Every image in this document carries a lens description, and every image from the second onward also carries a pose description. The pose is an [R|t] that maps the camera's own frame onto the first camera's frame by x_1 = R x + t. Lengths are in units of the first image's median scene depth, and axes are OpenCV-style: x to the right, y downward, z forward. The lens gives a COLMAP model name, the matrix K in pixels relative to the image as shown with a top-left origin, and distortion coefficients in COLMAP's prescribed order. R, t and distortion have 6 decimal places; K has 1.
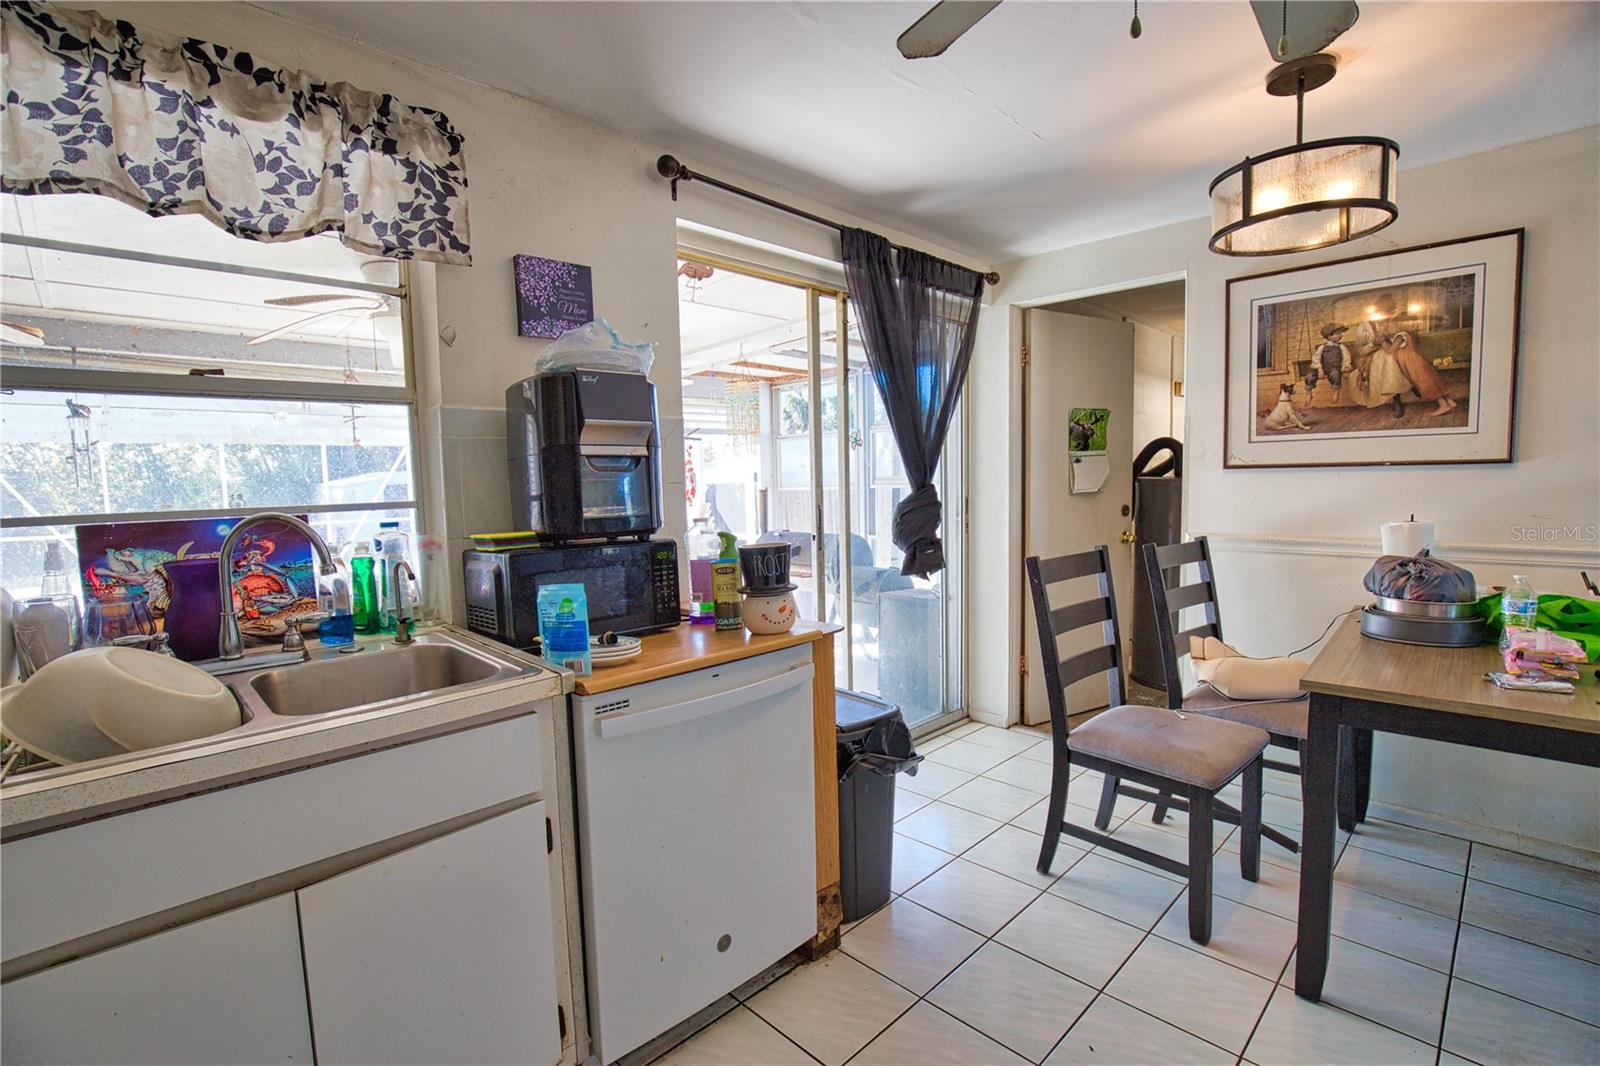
lens RADIAL K [[732.3, 0, 809.4], [0, 732.3, 545.7], [0, 0, 1]] dist [-0.033831, 0.006172]
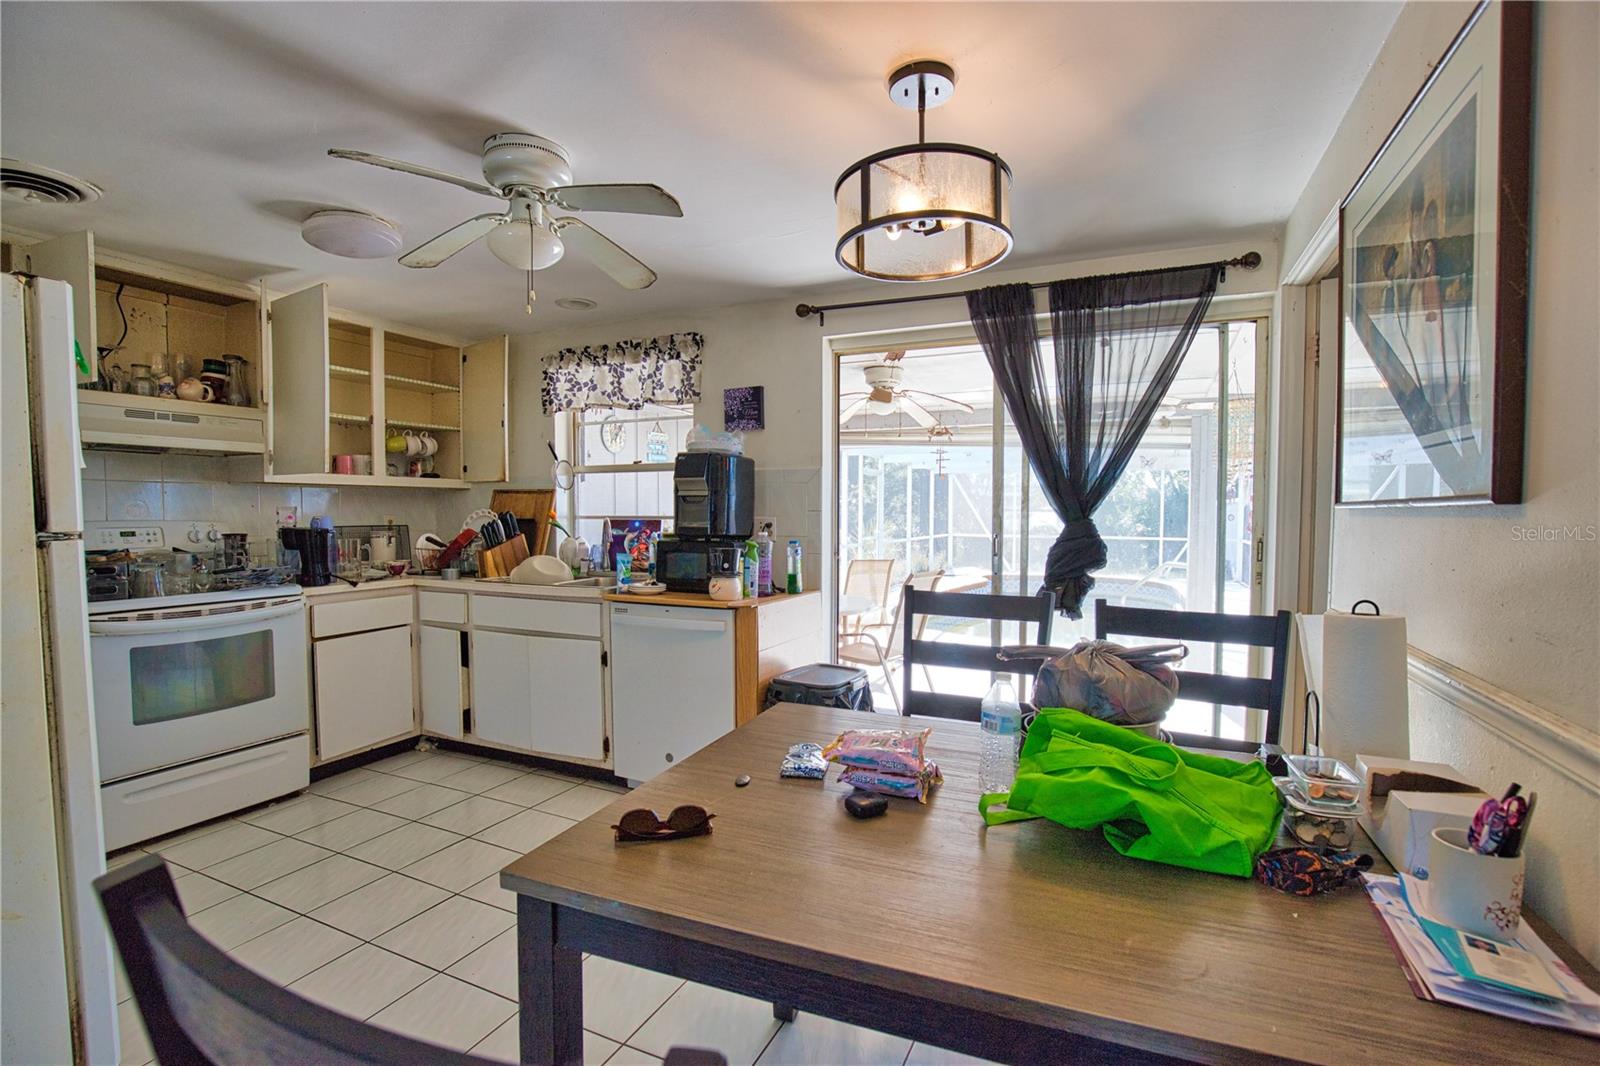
lens RADIAL K [[732.3, 0, 804.7], [0, 732.3, 540.0], [0, 0, 1]] dist [-0.033831, 0.006172]
pose [[0.343462, 0.064436, -0.936953, 1.695209], [-0.095497, 0.994869, 0.033413, -0.102683], [0.934299, 0.078000, 0.347853, 0.626858]]
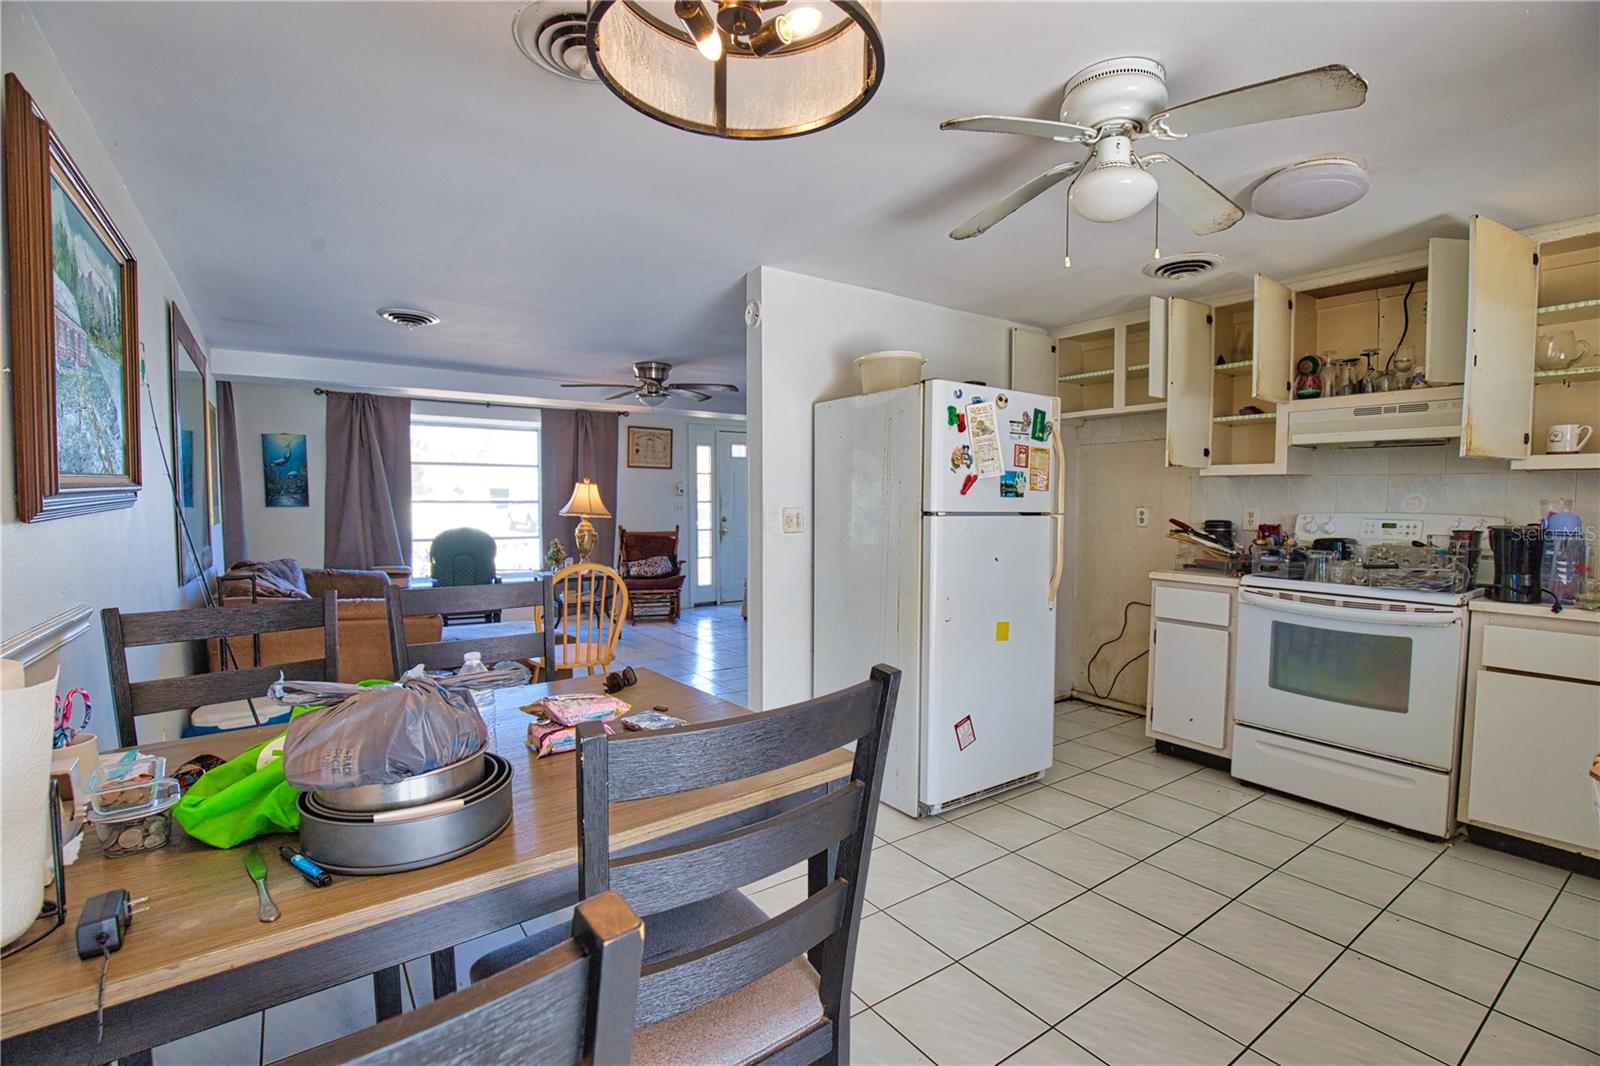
lens RADIAL K [[732.3, 0, 805.3], [0, 732.3, 540.4], [0, 0, 1]] dist [-0.033831, 0.006172]
pose [[-0.987631, 0.008586, 0.156559, 0.622858], [0.031352, 0.989149, 0.143534, -0.177508], [-0.153628, 0.146667, -0.977183, 1.764724]]
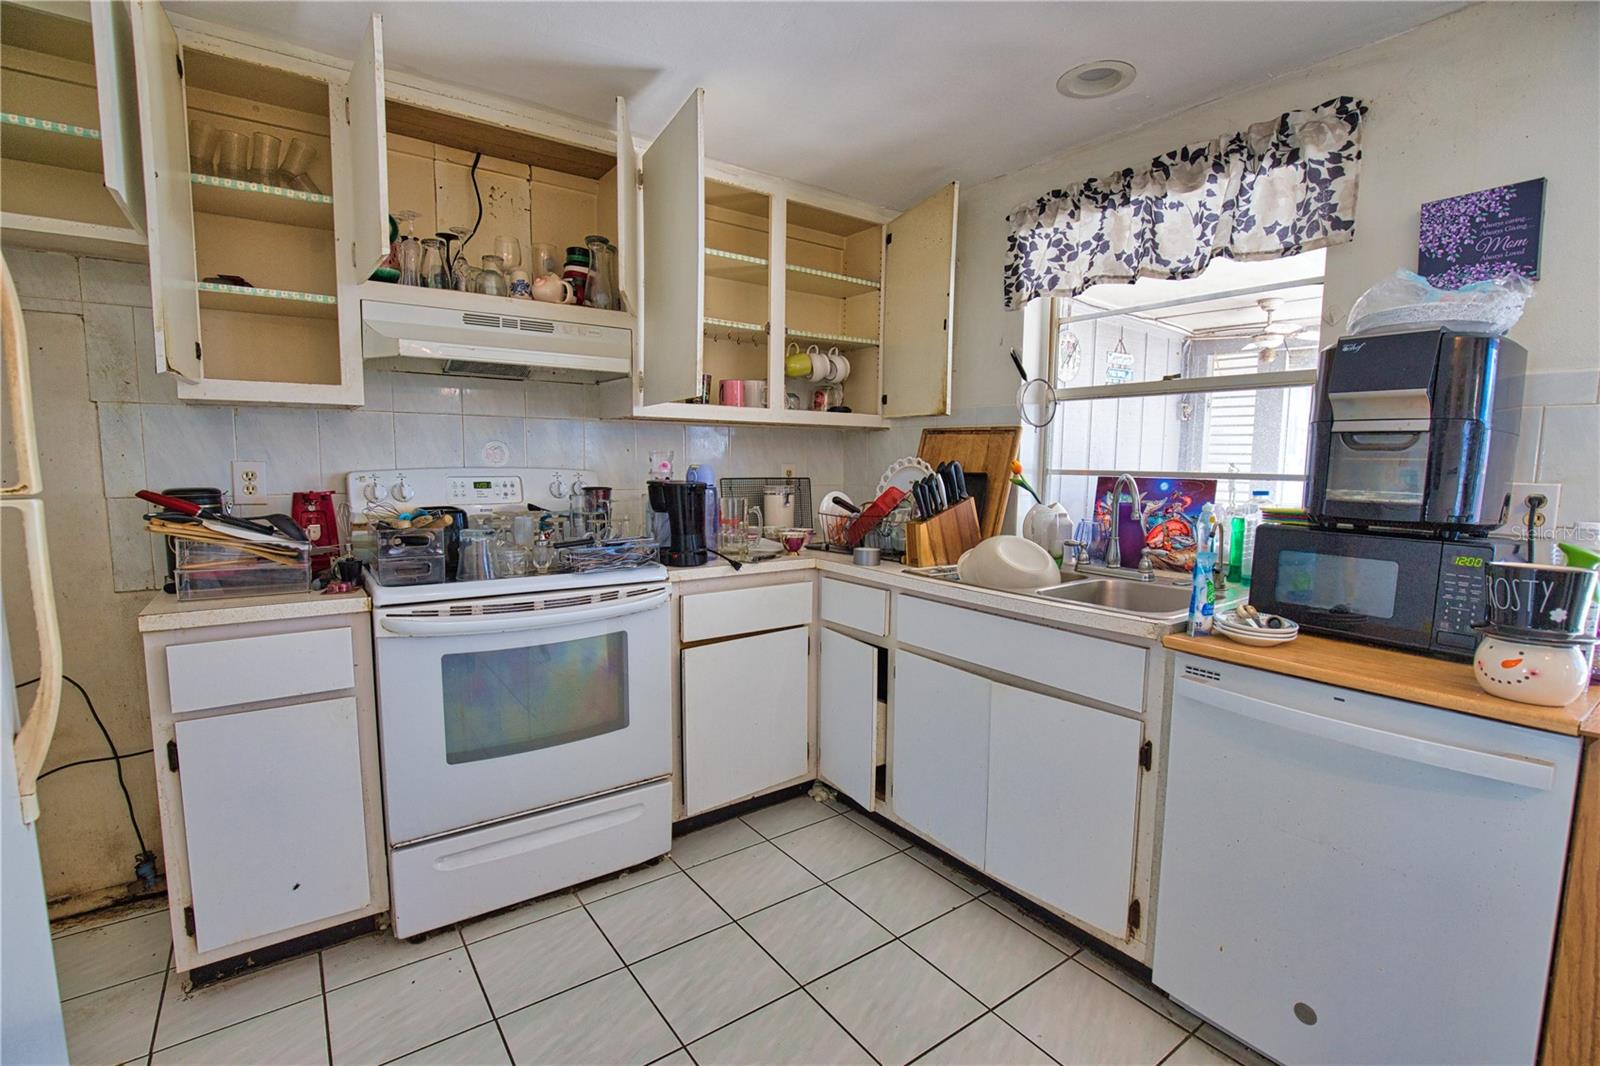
lens RADIAL K [[732.3, 0, 808.3], [0, 732.3, 538.5], [0, 0, 1]] dist [-0.033831, 0.006172]
pose [[-0.150547, 0.131049, -0.979879, 0.701539], [-0.097124, 0.984420, 0.146578, -0.059758], [0.983820, 0.117236, -0.135473, 0.477821]]
